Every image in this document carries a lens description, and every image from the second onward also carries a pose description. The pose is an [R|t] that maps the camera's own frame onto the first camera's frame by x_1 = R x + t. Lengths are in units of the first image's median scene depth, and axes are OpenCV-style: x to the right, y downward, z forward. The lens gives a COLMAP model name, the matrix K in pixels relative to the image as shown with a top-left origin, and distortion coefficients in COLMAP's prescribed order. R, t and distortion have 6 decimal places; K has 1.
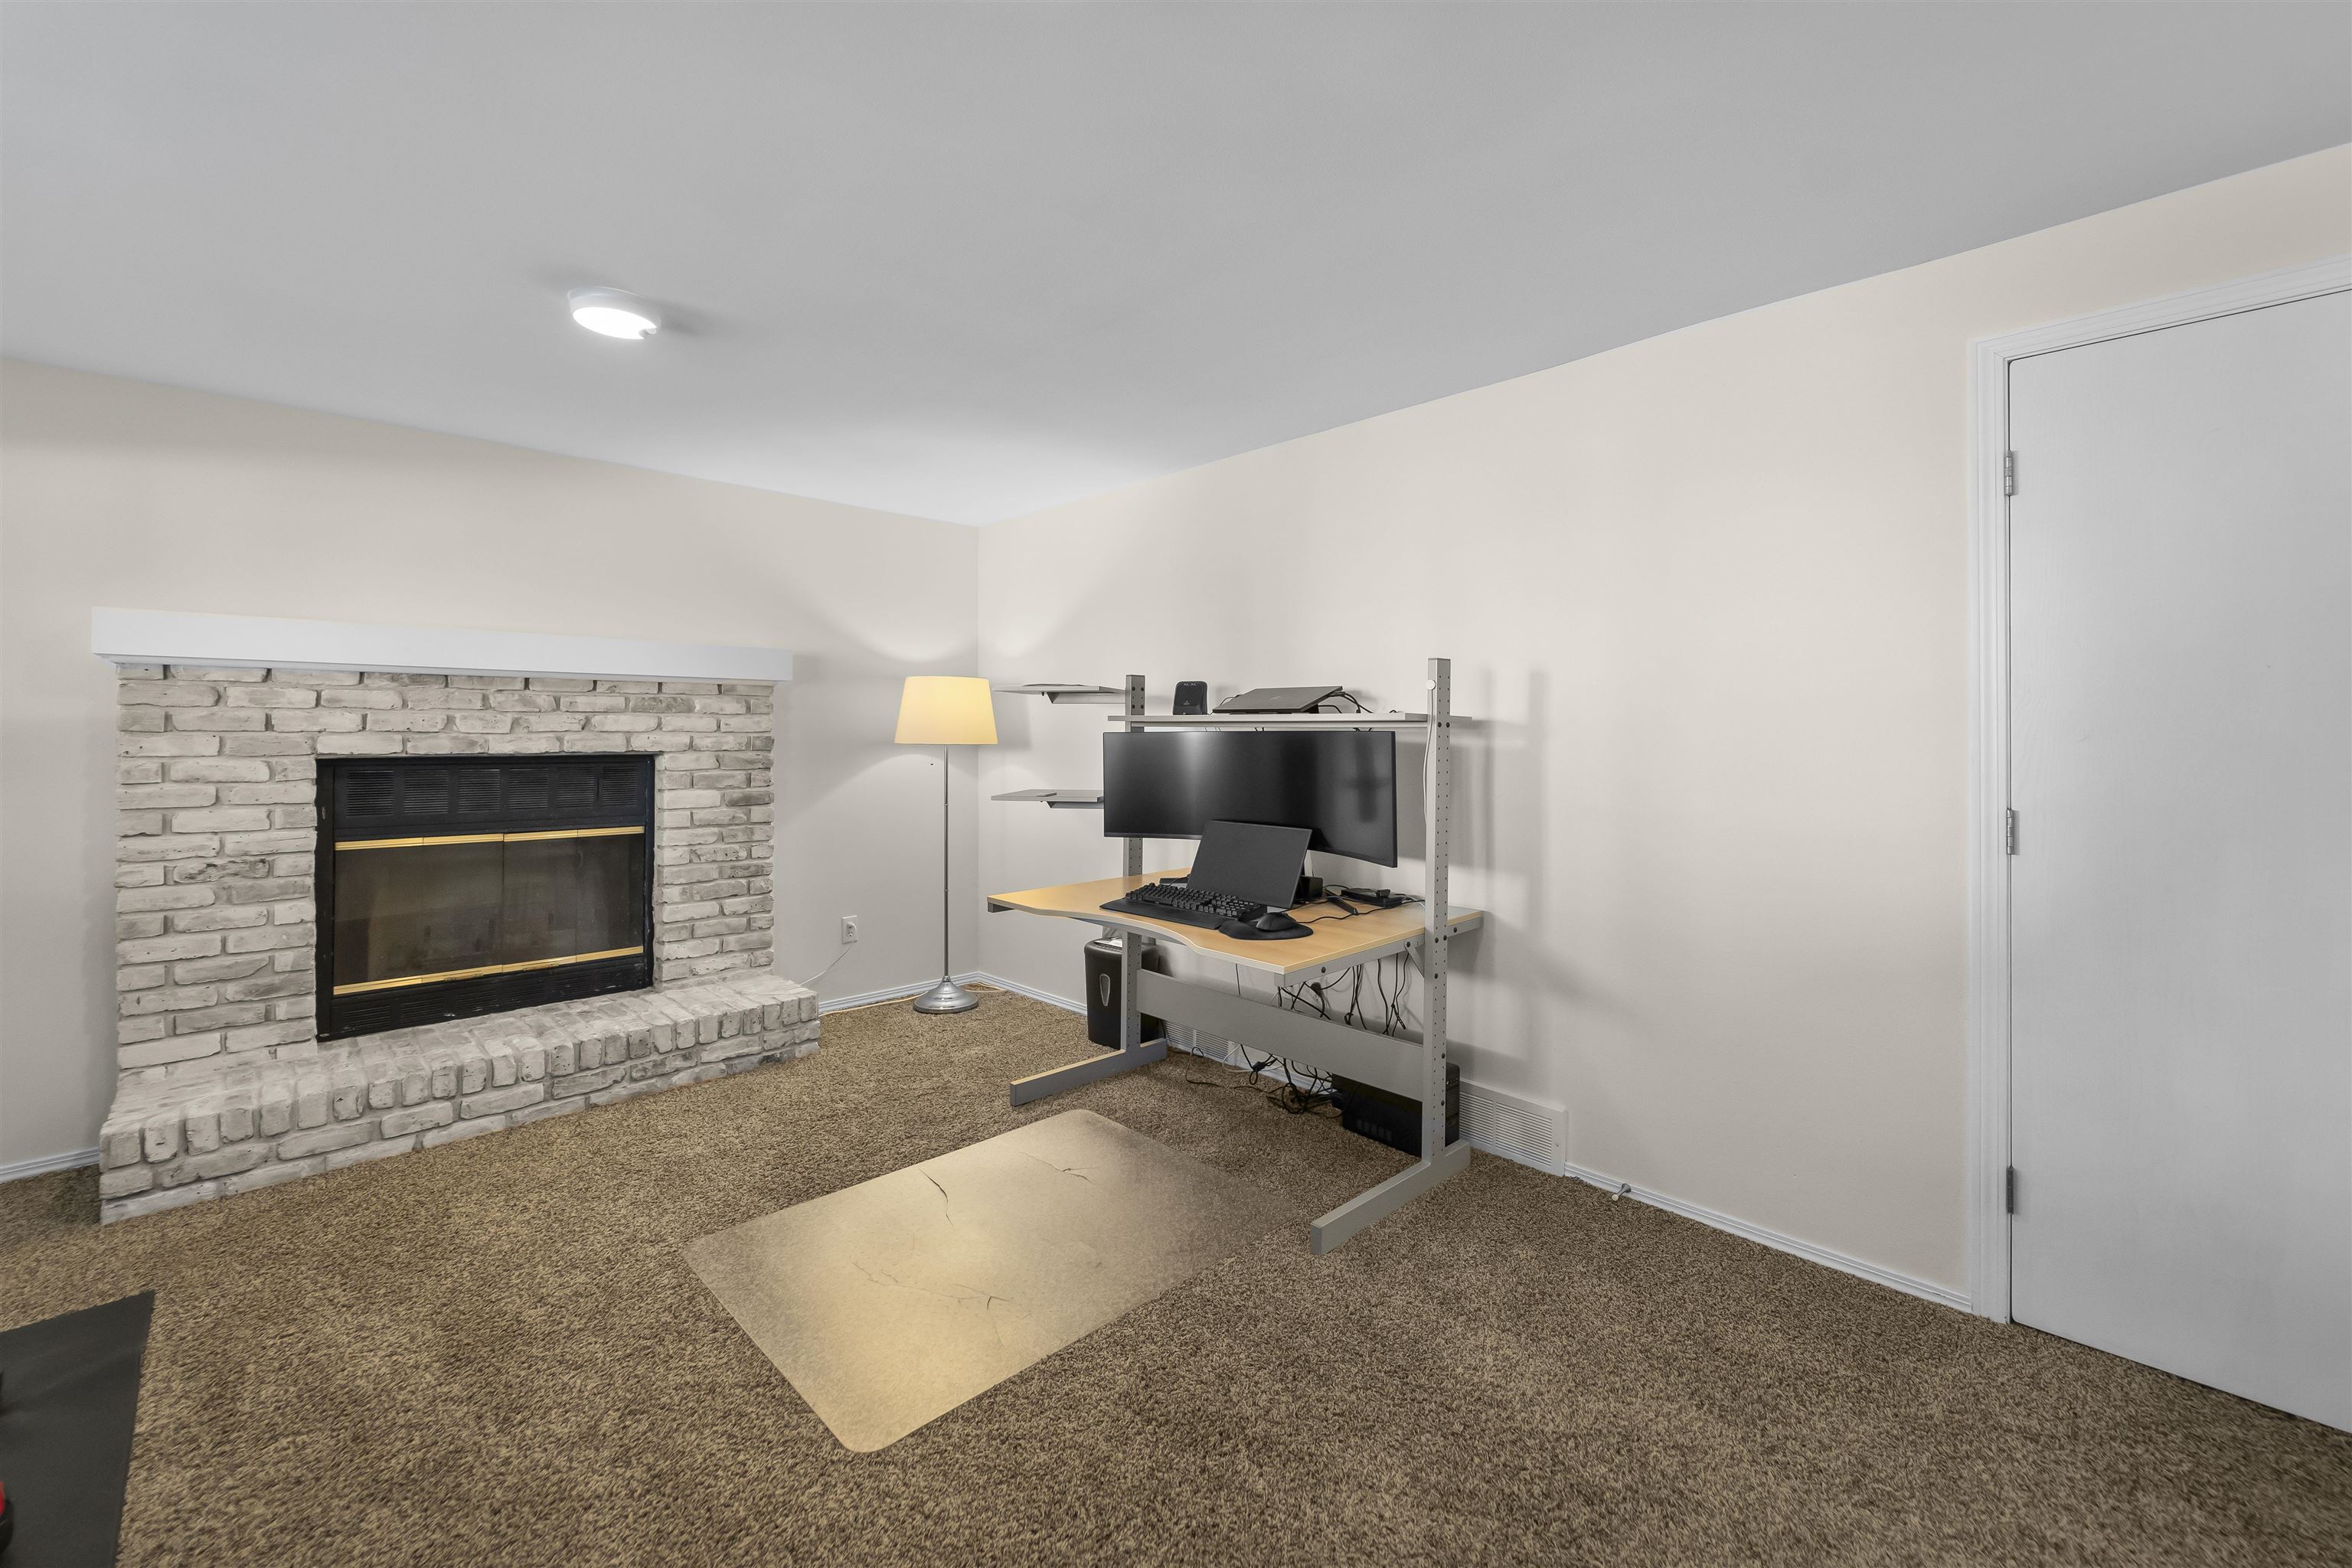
lens RADIAL K [[955.9, 0, 1168.9], [0, 955.9, 754.6], [0, 0, 1]] dist [-0.001164, -0.000439]
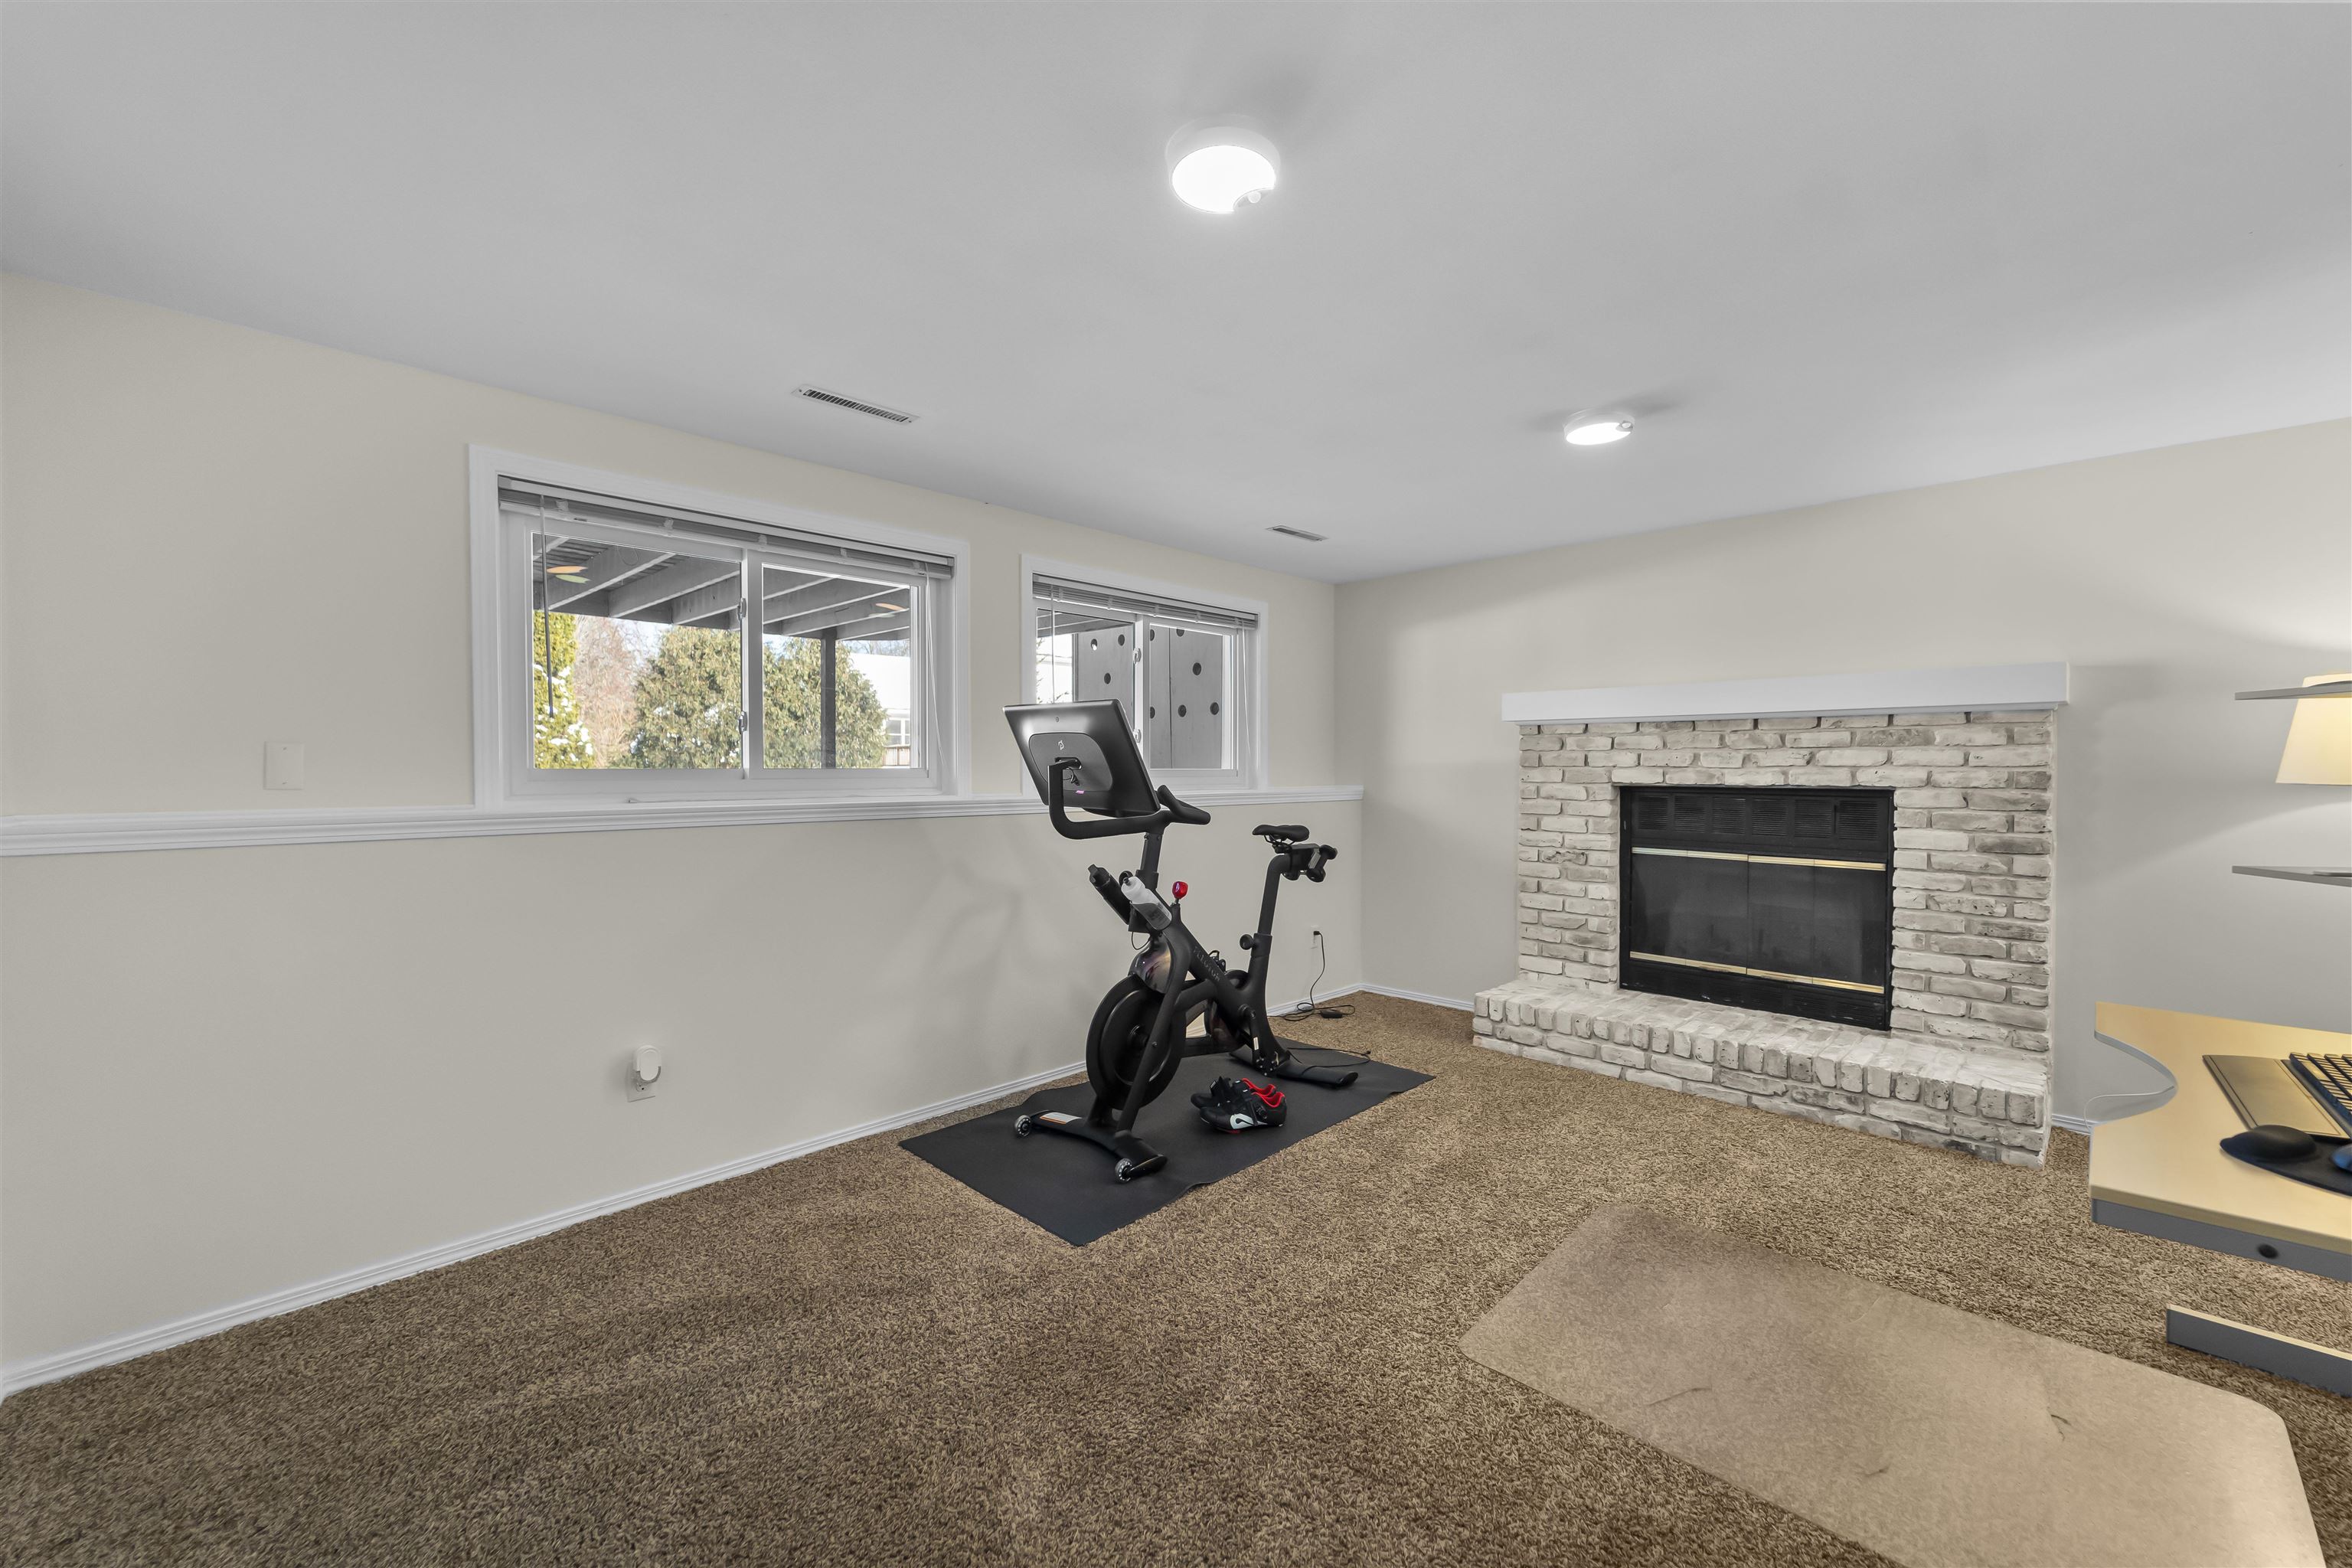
lens RADIAL K [[931.0, 0, 1183.4], [0, 931.0, 817.6], [0, 0, 1]] dist [0.000052, -0.000022]
pose [[0.028398, 0.054548, -0.998107, 0.415453], [-0.021299, 0.998316, 0.053953, -0.008482], [0.999370, 0.019727, 0.029512, 0.291813]]
